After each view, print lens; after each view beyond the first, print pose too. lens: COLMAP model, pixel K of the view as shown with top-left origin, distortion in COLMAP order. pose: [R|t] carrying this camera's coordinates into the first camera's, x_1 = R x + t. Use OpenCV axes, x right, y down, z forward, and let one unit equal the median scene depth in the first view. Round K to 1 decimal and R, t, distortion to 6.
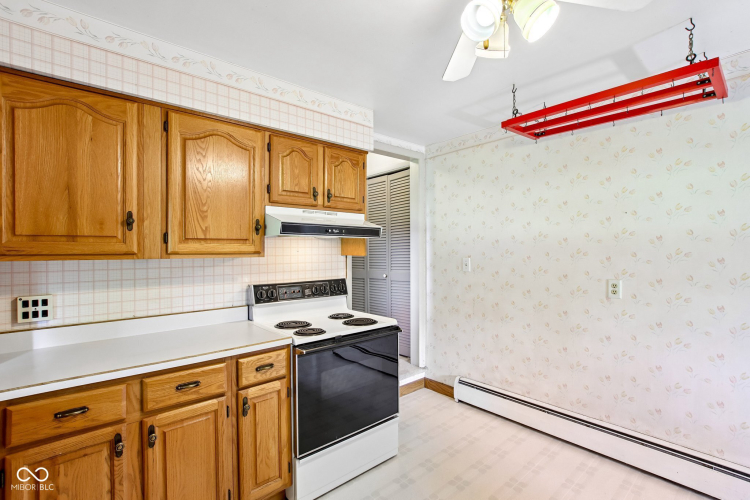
lens RADIAL K [[349.8, 0, 376.6], [0, 349.8, 247.9], [0, 0, 1]] dist [-0.016800, 0.000205]
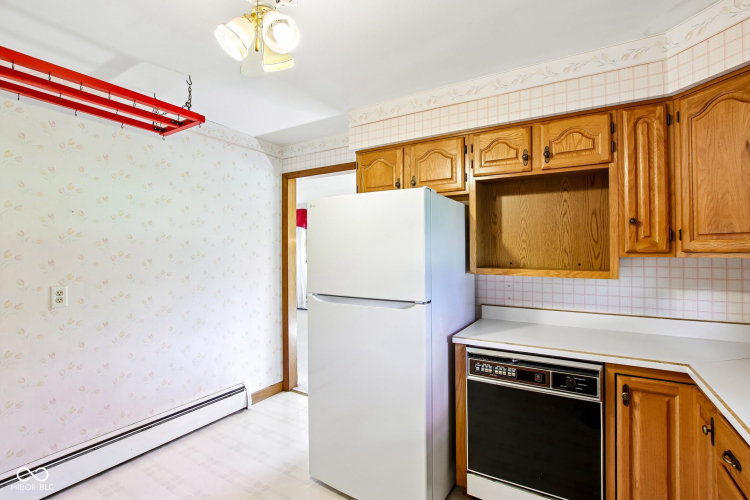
lens RADIAL K [[364.6, 0, 375.0], [0, 364.6, 250.0], [0, 0, 1]] dist [0.001878, 0.000299]
pose [[-0.305255, 0.005082, 0.952257, -0.471875], [0.000028, 0.999986, -0.005328, 0.005272], [-0.952271, -0.001600, -0.305251, 0.556350]]
